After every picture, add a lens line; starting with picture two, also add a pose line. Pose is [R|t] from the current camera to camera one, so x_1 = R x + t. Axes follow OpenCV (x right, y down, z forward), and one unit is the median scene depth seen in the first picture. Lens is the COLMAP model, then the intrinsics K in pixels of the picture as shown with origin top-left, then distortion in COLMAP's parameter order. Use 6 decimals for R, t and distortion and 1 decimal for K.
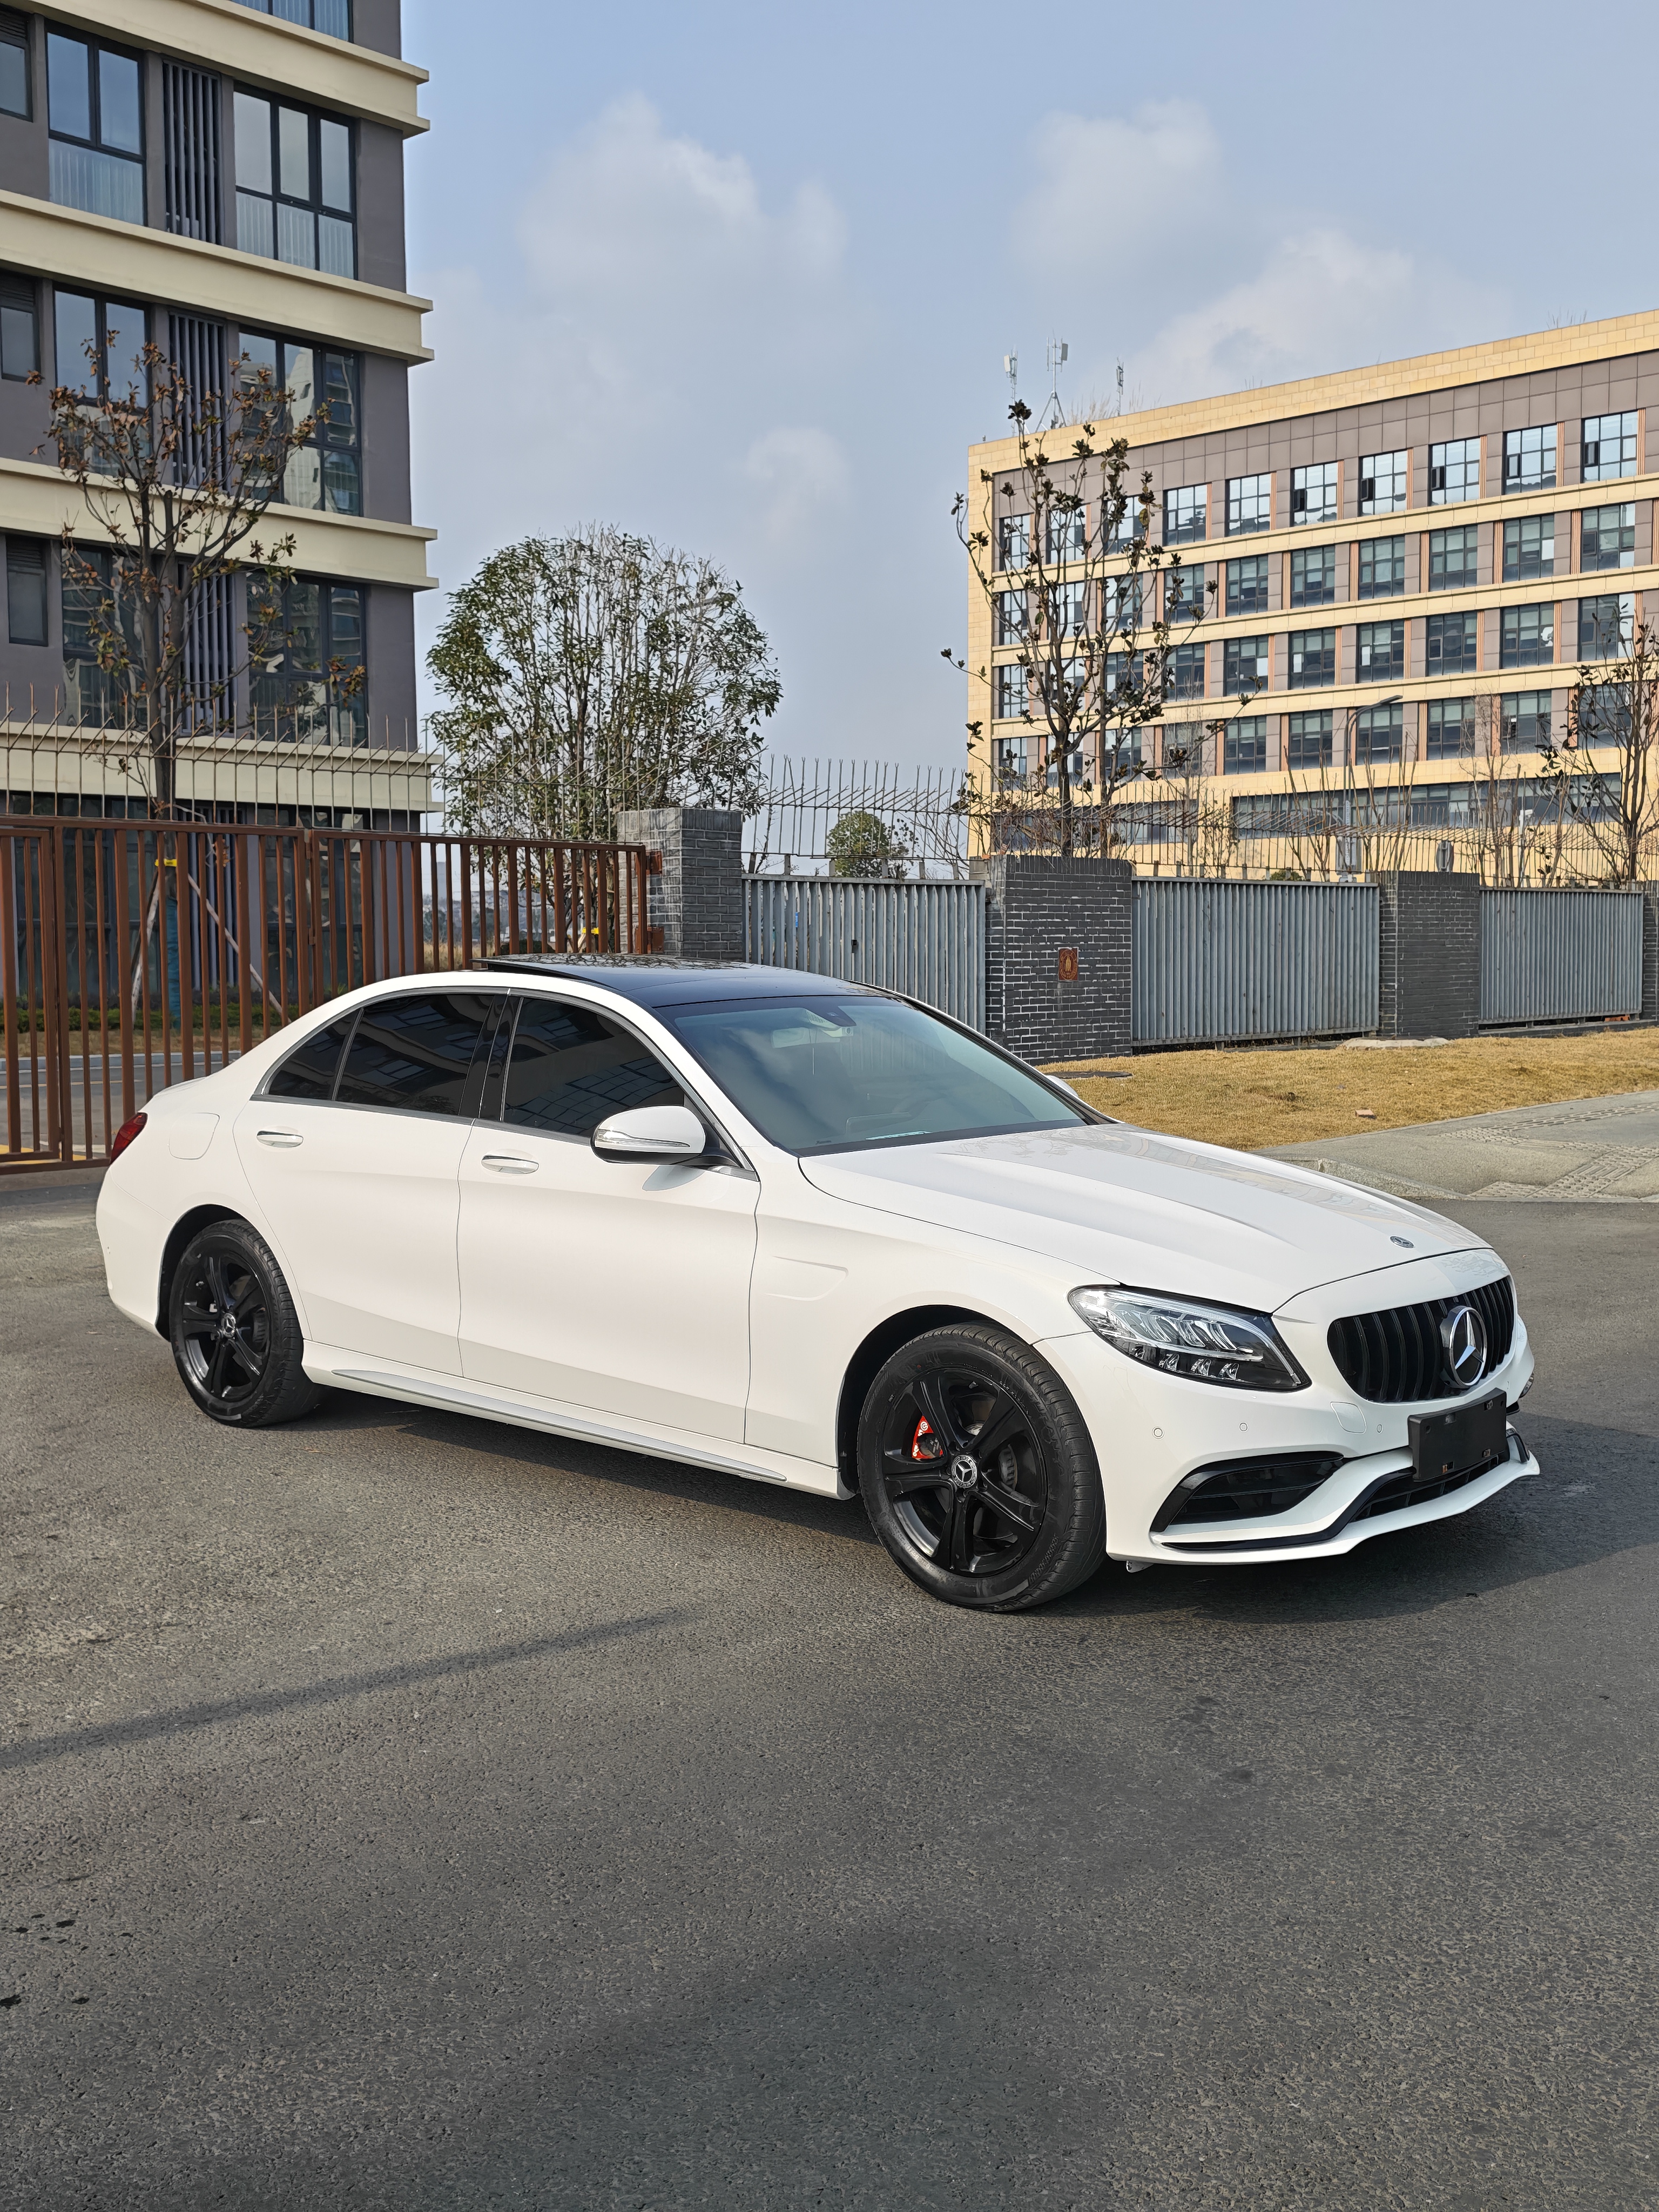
lens RADIAL K [[2248.3, 0, 836.3], [0, 2248.3, 1106.5], [0, 0, 1]] dist [-0.003307, 0.000000]
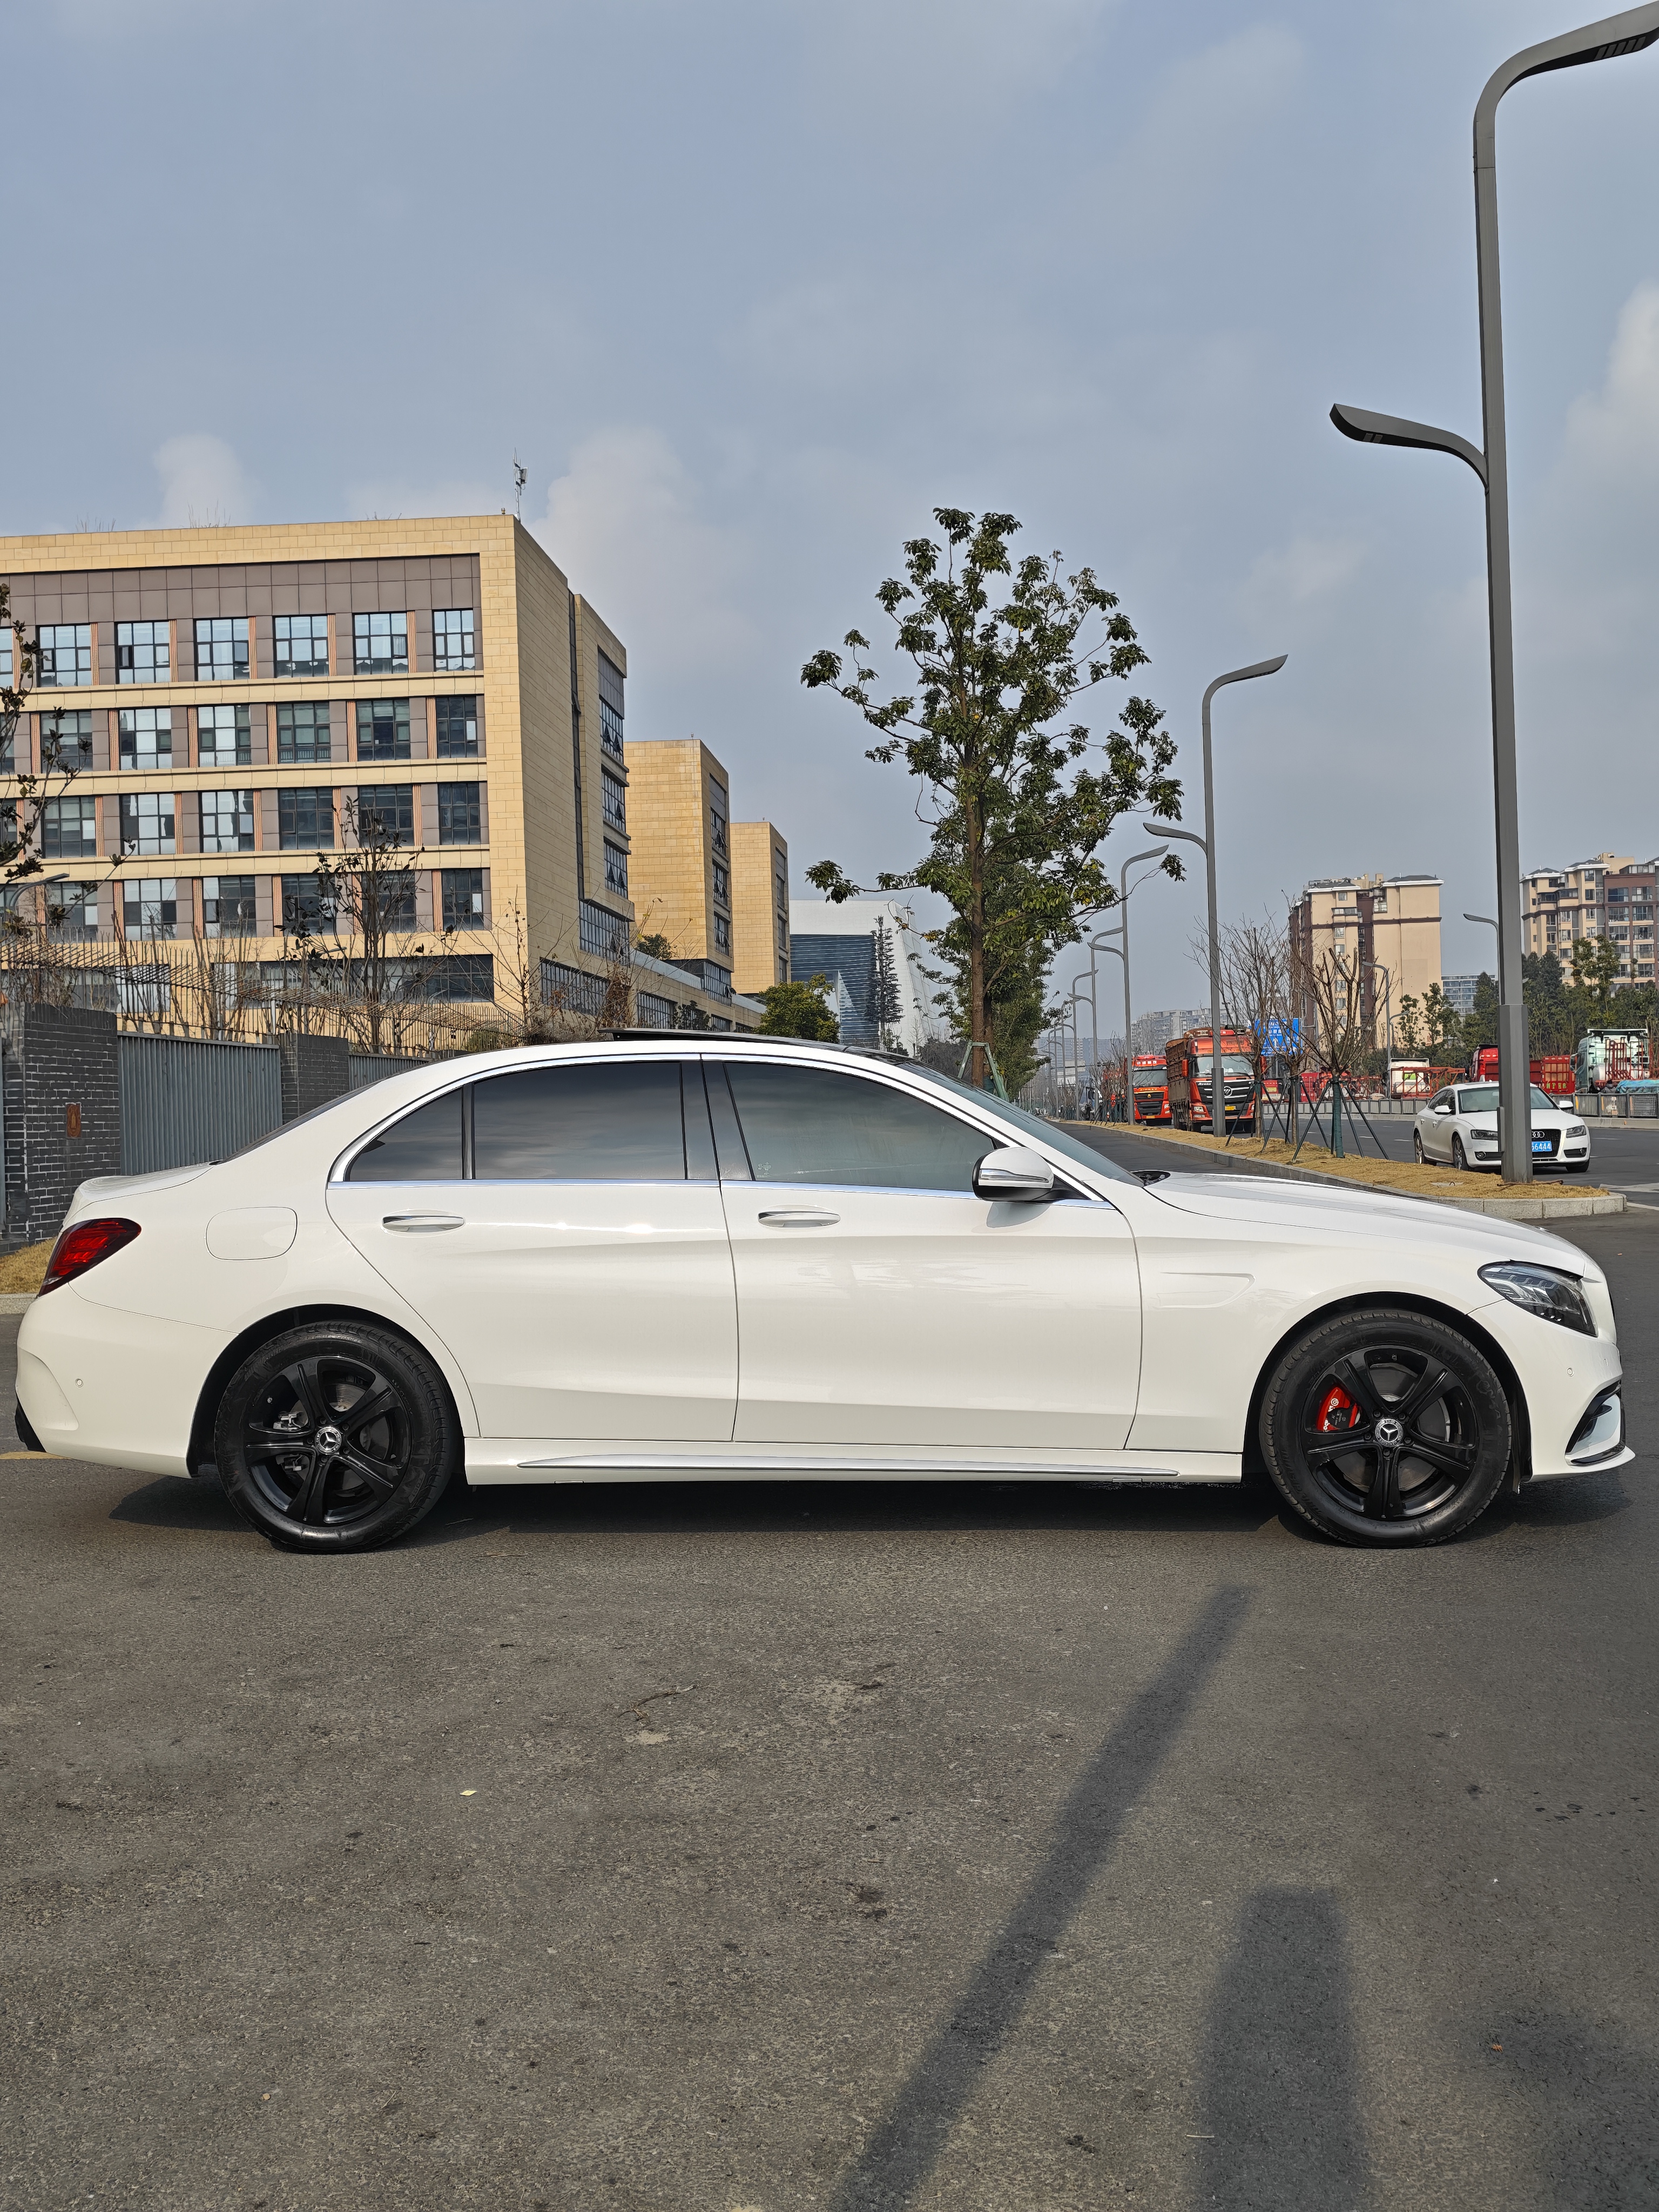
lens RADIAL K [[2248.3, 0, 848.0], [0, 2248.3, 1098.1], [0, 0, 1]] dist [-0.003307, 0.000000]
pose [[0.791251, -0.004001, 0.611479, -0.223958], [0.059189, 0.995784, -0.070074, 0.013338], [-0.608621, 0.091639, 0.788152, 0.056225]]
